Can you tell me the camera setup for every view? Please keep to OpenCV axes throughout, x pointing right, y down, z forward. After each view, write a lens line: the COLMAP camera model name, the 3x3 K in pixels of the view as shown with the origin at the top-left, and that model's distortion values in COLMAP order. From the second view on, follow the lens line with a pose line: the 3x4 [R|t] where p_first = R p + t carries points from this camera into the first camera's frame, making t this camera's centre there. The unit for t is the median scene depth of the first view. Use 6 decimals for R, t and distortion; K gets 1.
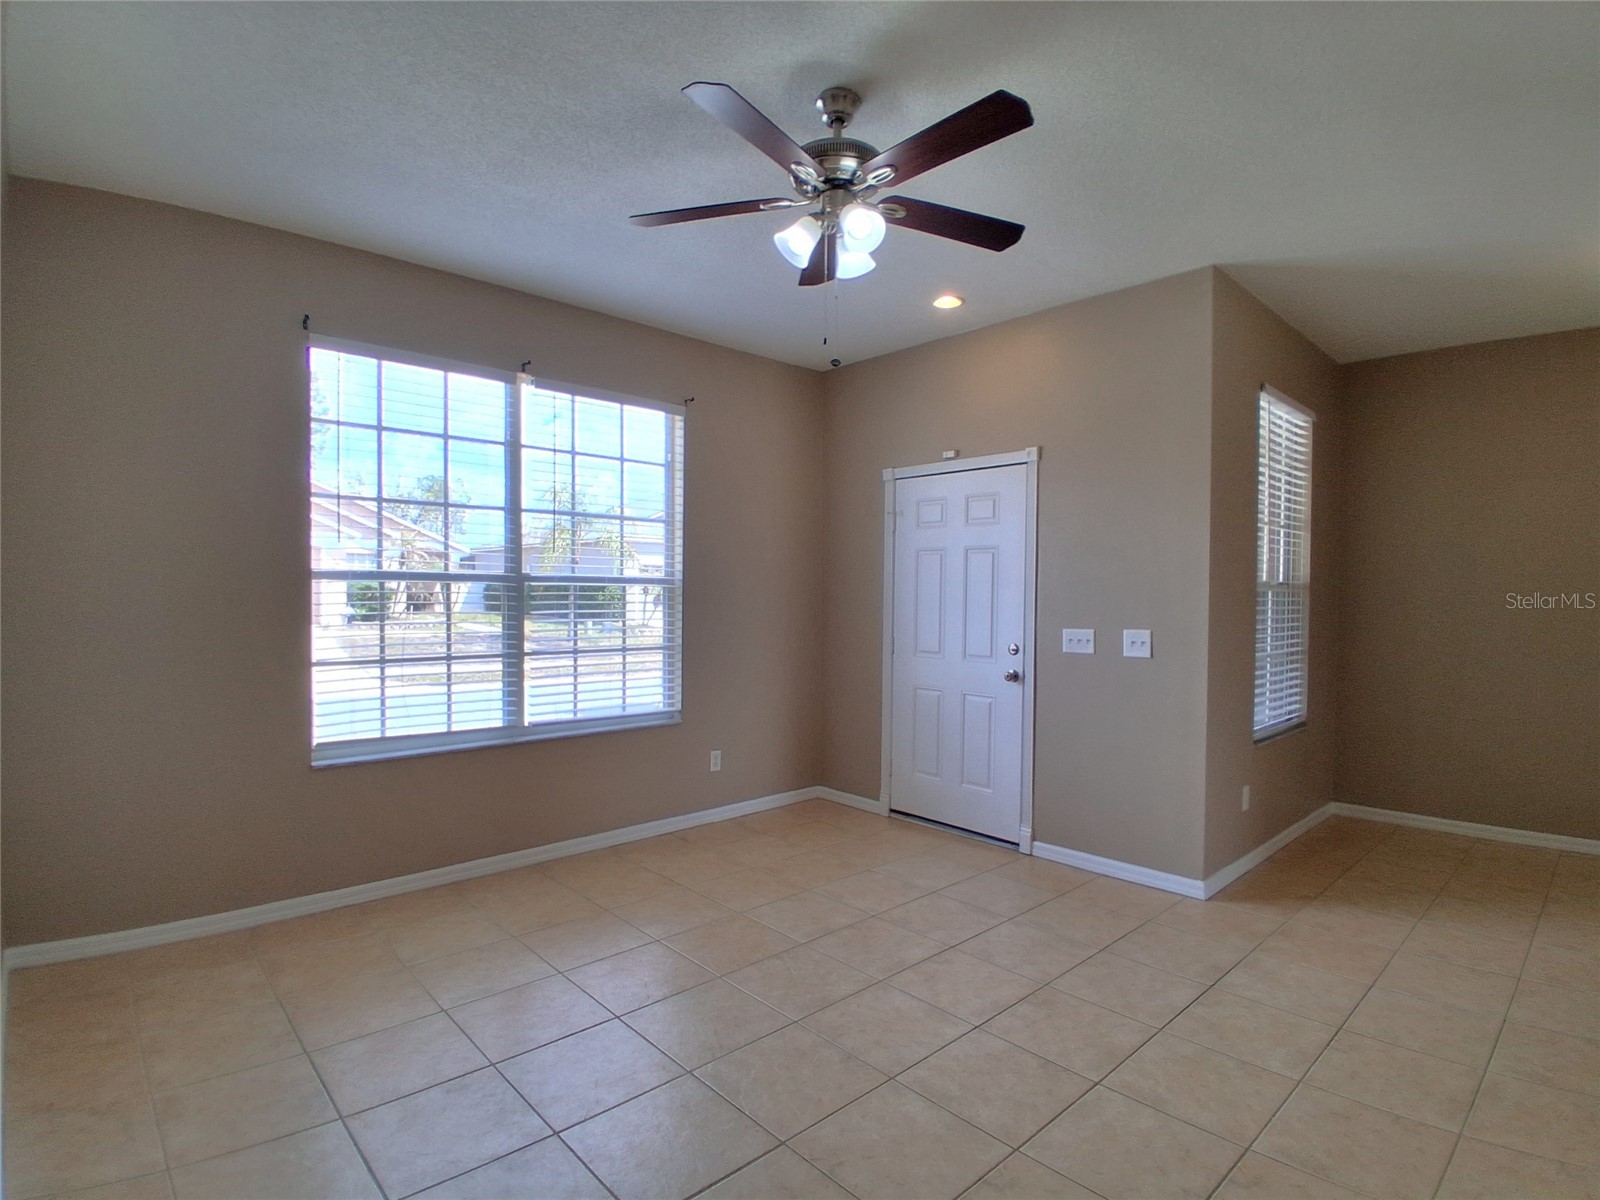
lens RADIAL K [[807.4, 0, 801.8], [0, 807.4, 606.1], [0, 0, 1]] dist [-0.036461, -0.005900]
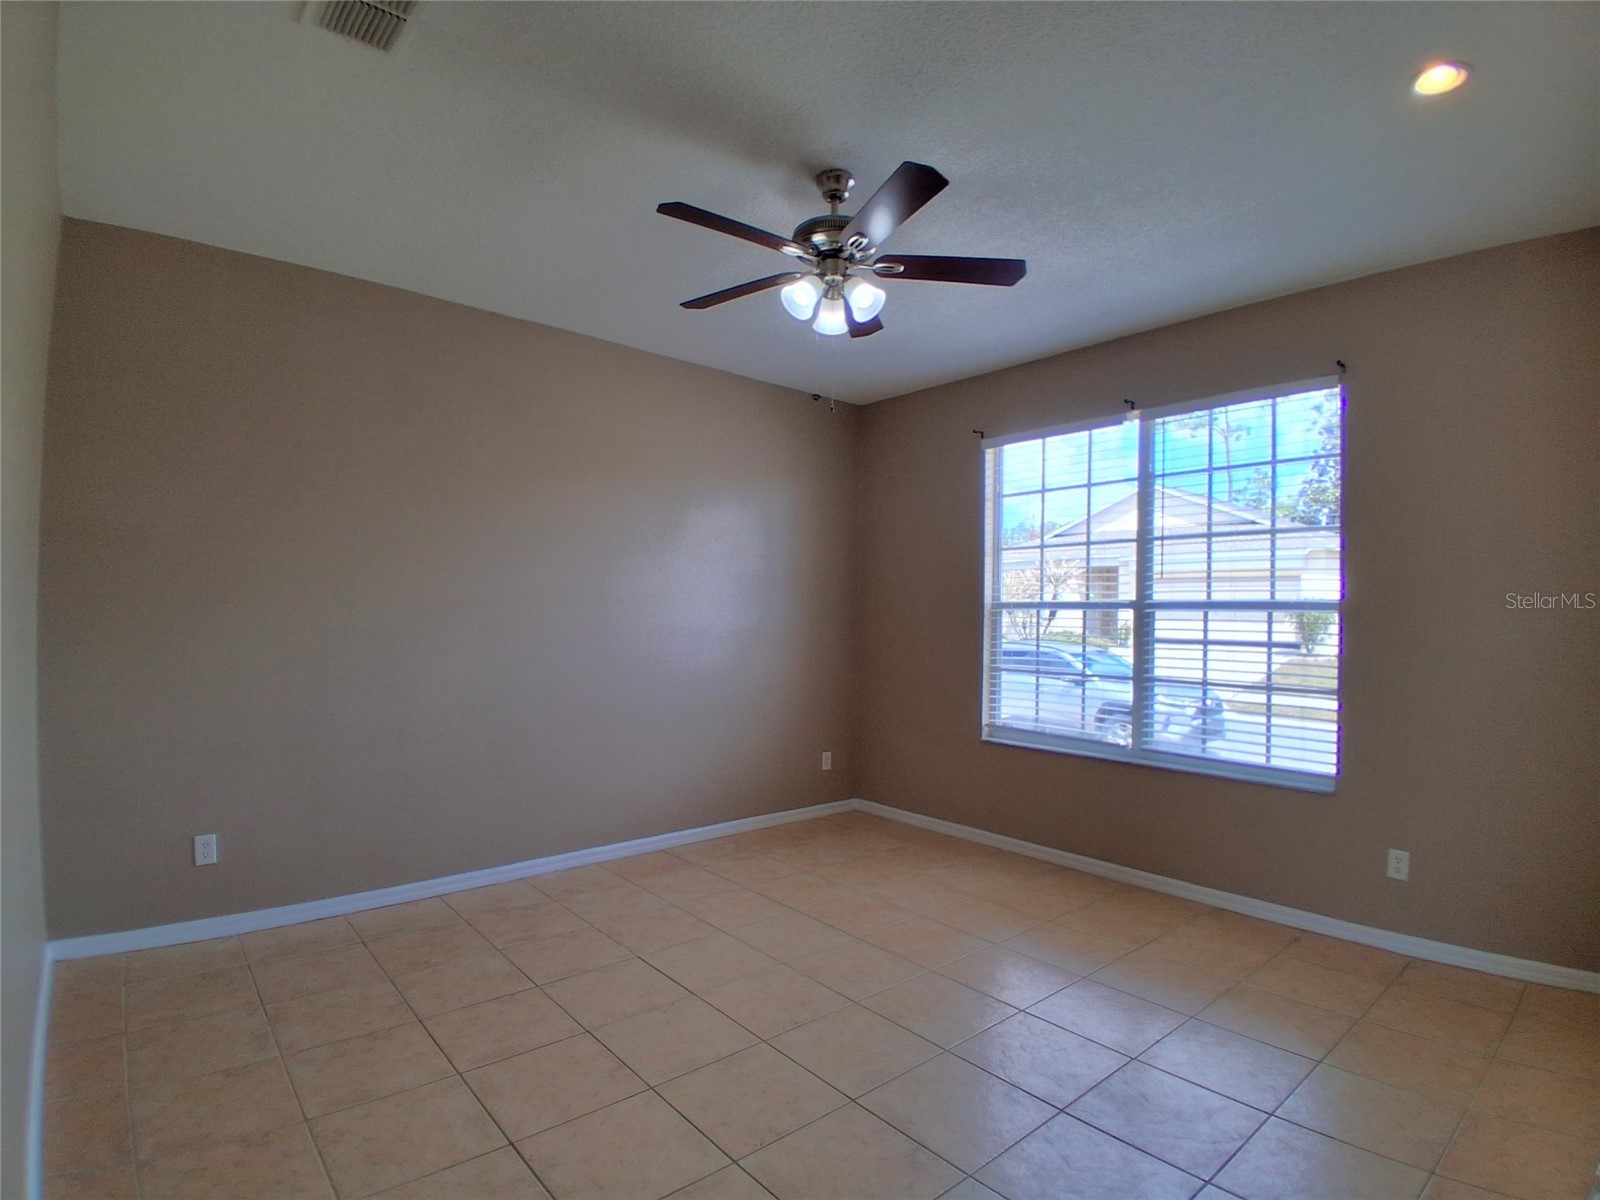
lens RADIAL K [[807.4, 0, 802.9], [0, 807.4, 602.9], [0, 0, 1]] dist [-0.036461, -0.005900]
pose [[-0.043392, -0.020825, -0.998841, 0.692883], [-0.028528, 0.999401, -0.019597, -0.004799], [0.998651, 0.027645, -0.043960, 0.600889]]
